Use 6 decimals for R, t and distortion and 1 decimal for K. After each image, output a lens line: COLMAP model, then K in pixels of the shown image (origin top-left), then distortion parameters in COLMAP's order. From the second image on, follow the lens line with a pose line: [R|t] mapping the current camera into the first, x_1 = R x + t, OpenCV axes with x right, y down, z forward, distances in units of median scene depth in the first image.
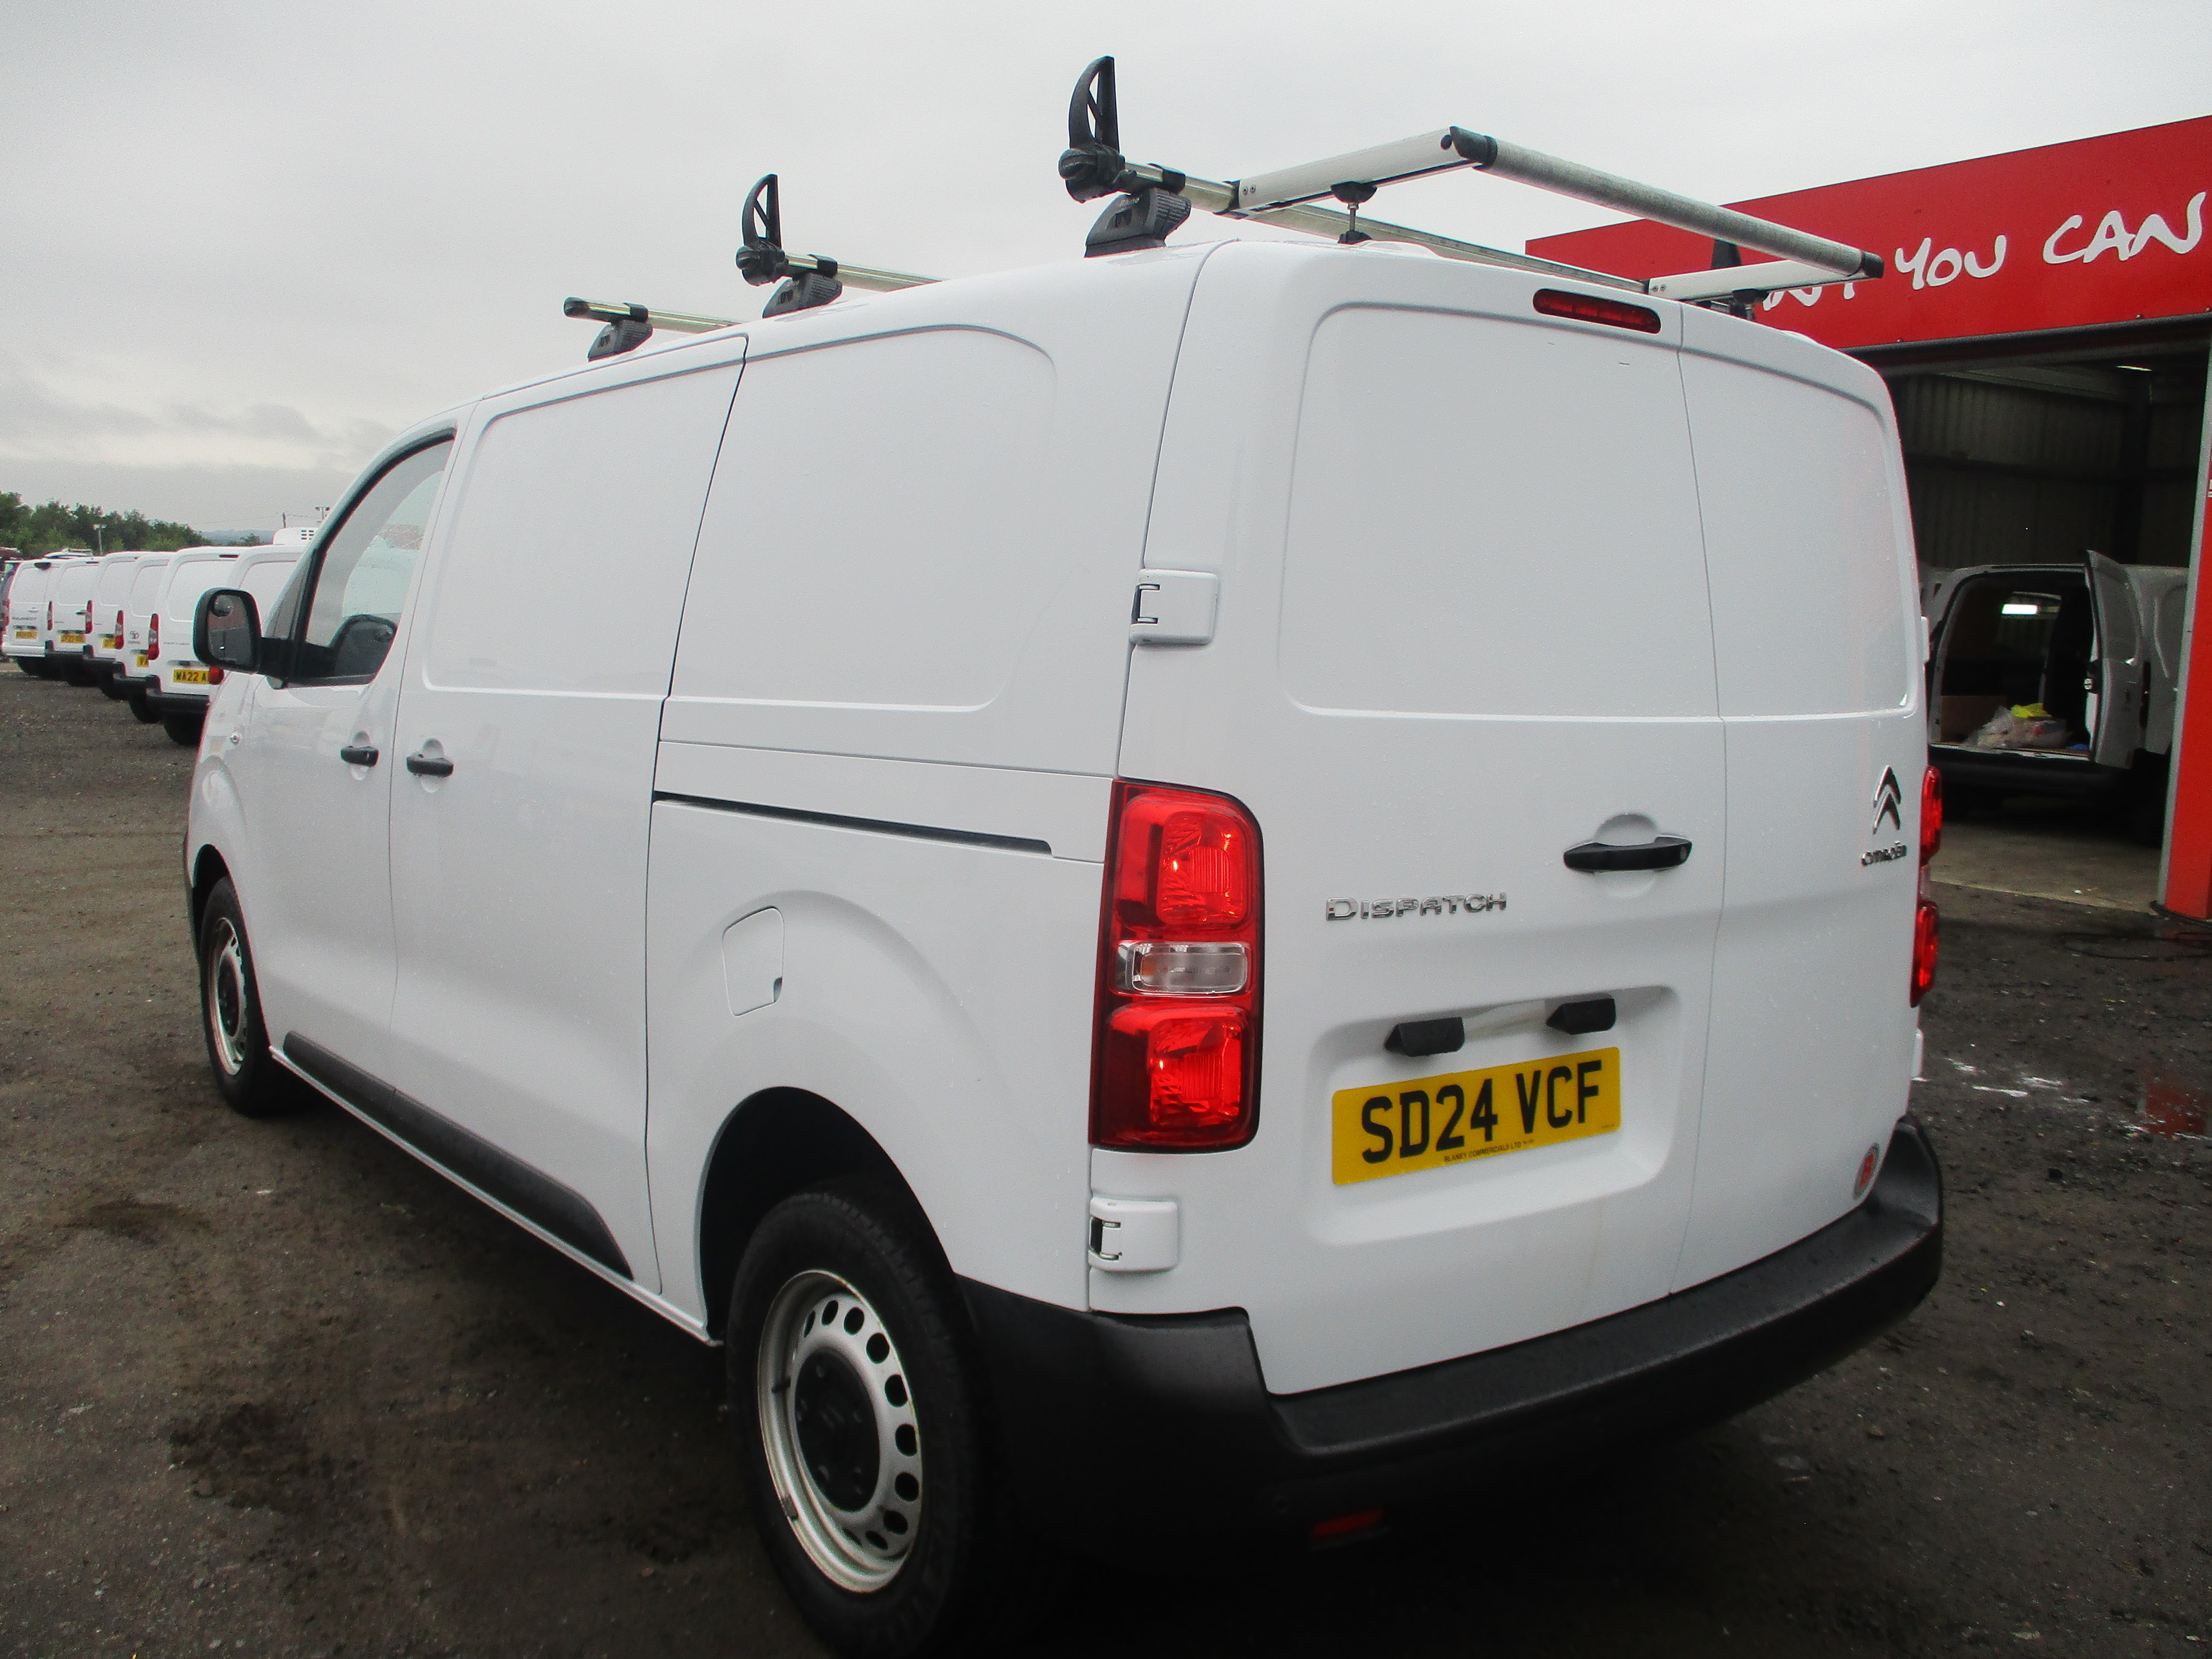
lens RADIAL K [[1865.5, 0, 1096.8], [0, 1865.5, 865.7], [0, 0, 1]] dist [-0.041576, 0.018952]
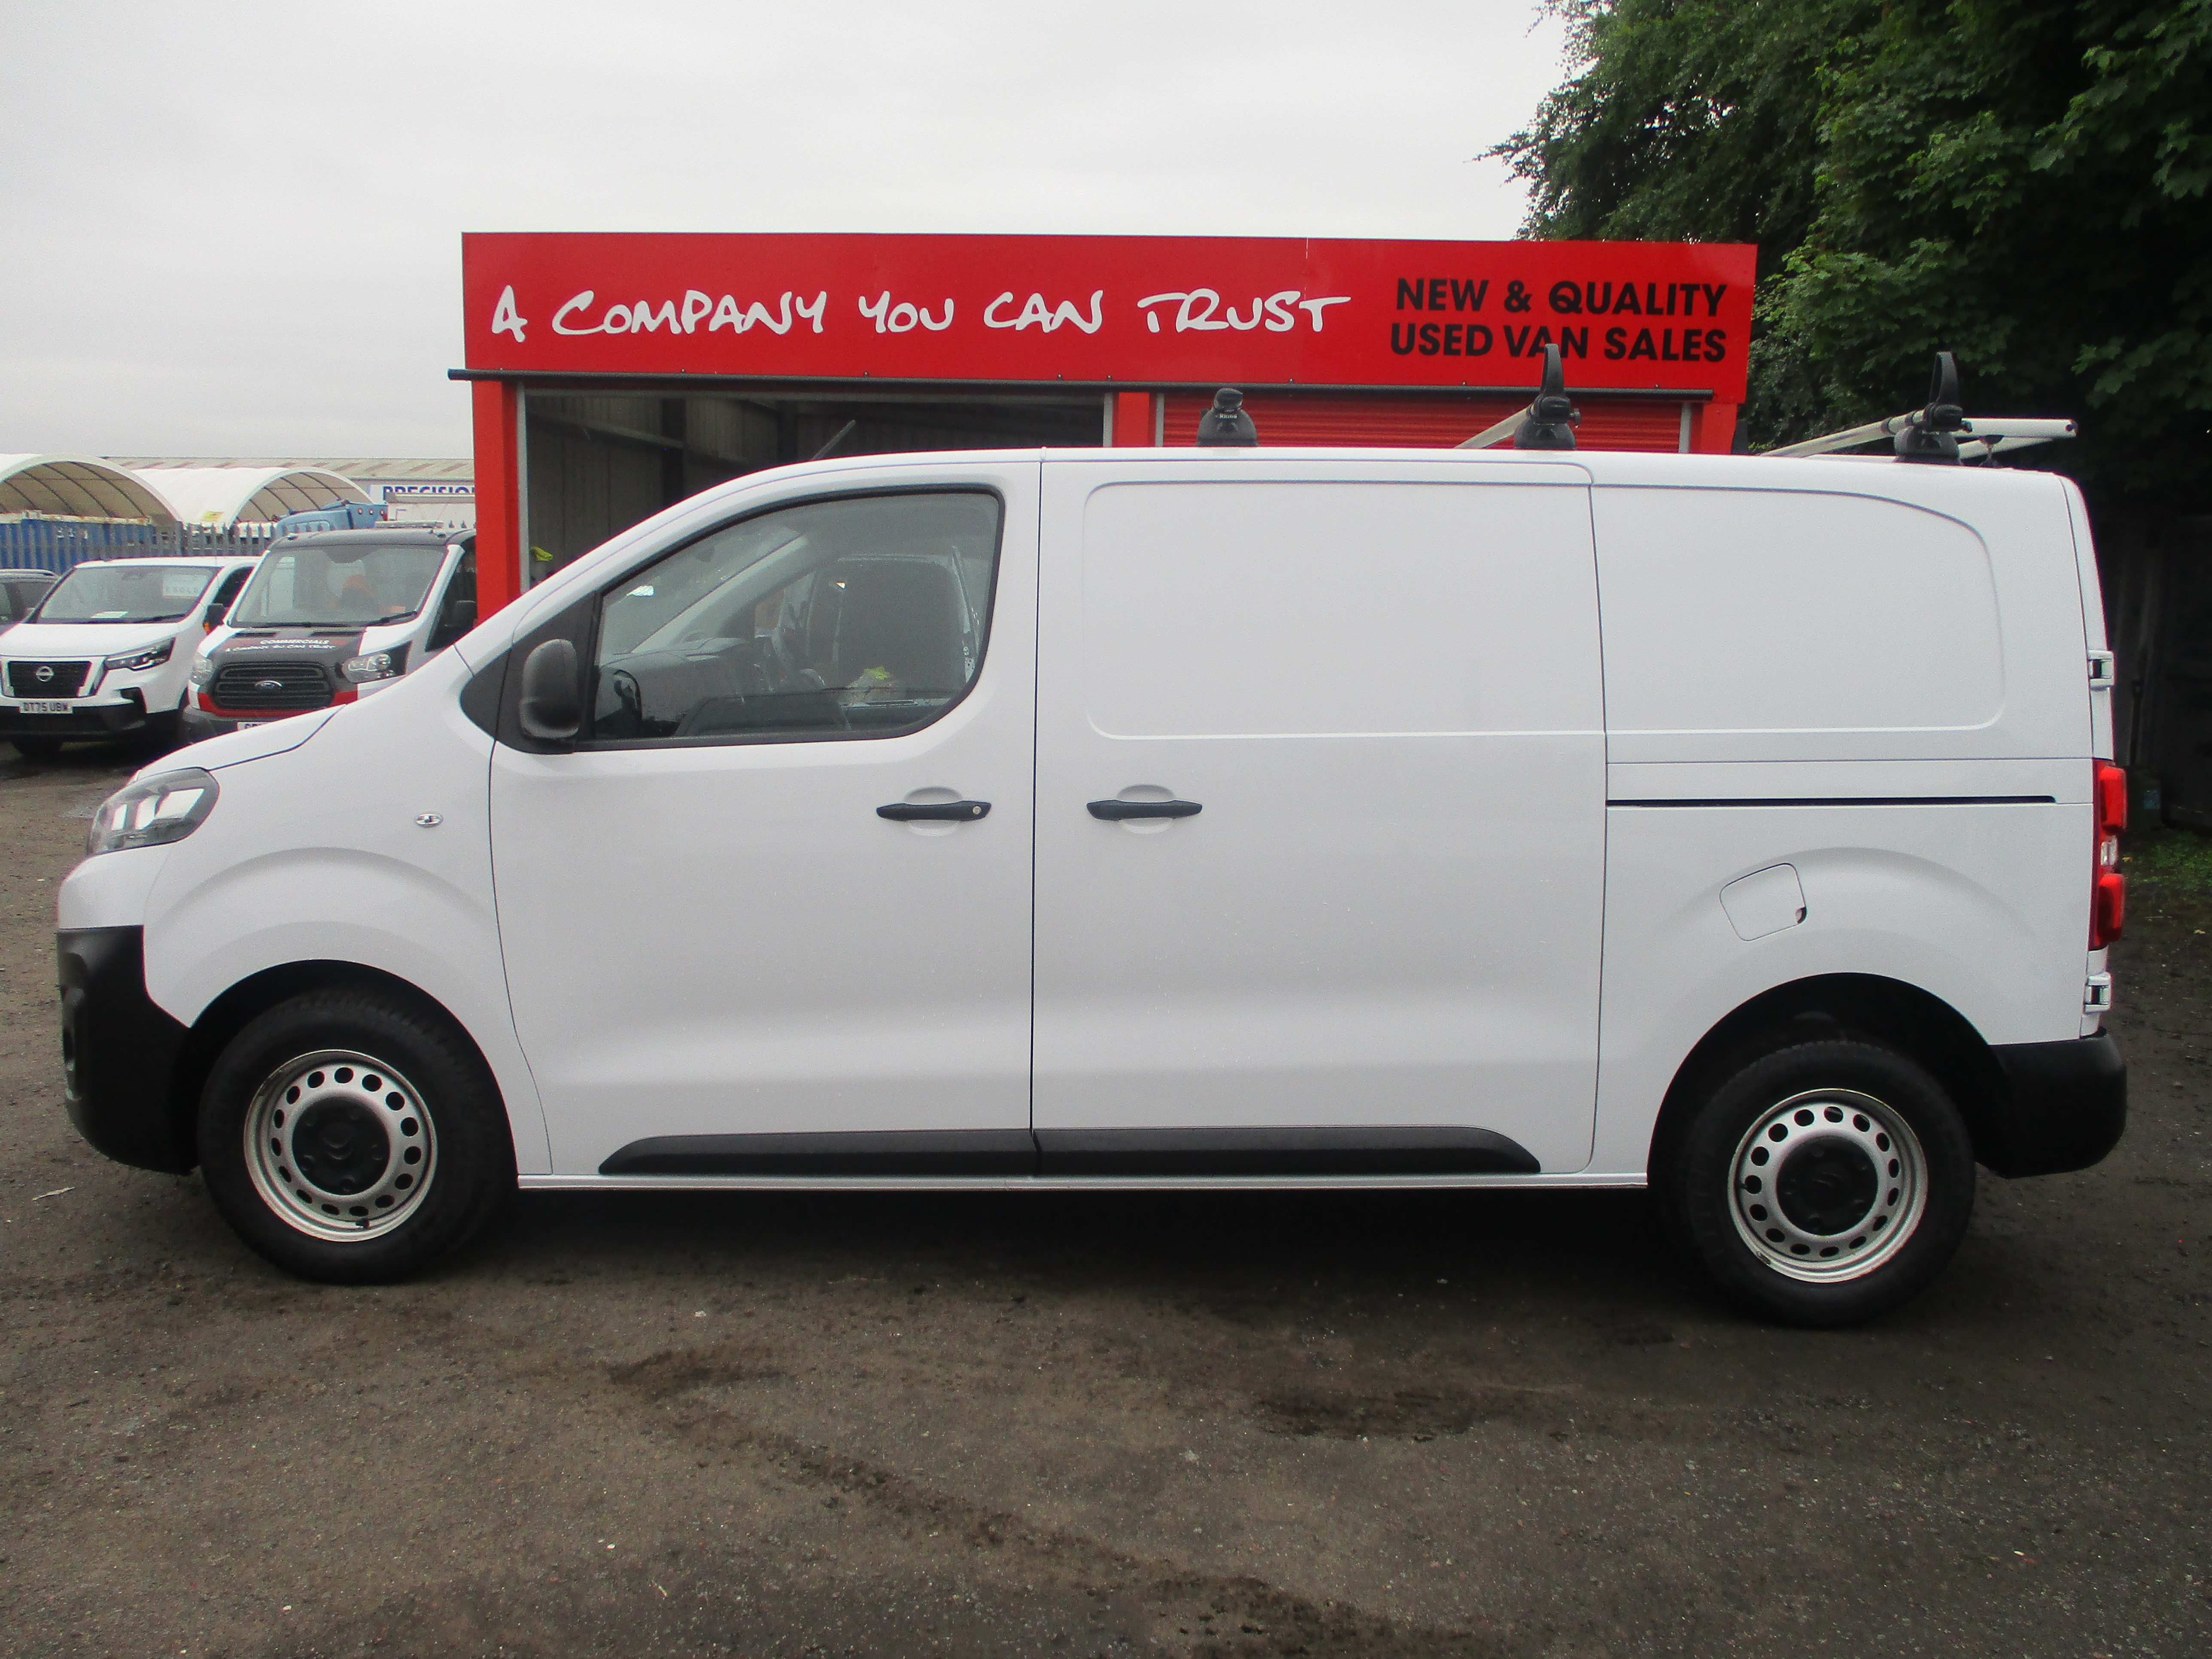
lens RADIAL K [[1865.5, 0, 1096.8], [0, 1865.5, 865.7], [0, 0, 1]] dist [-0.041576, 0.018952]
pose [[0.626117, -0.119895, 0.770456, -1.184742], [0.100606, 0.992270, 0.072655, -0.100031], [-0.773211, 0.032022, 0.633340, 0.326187]]
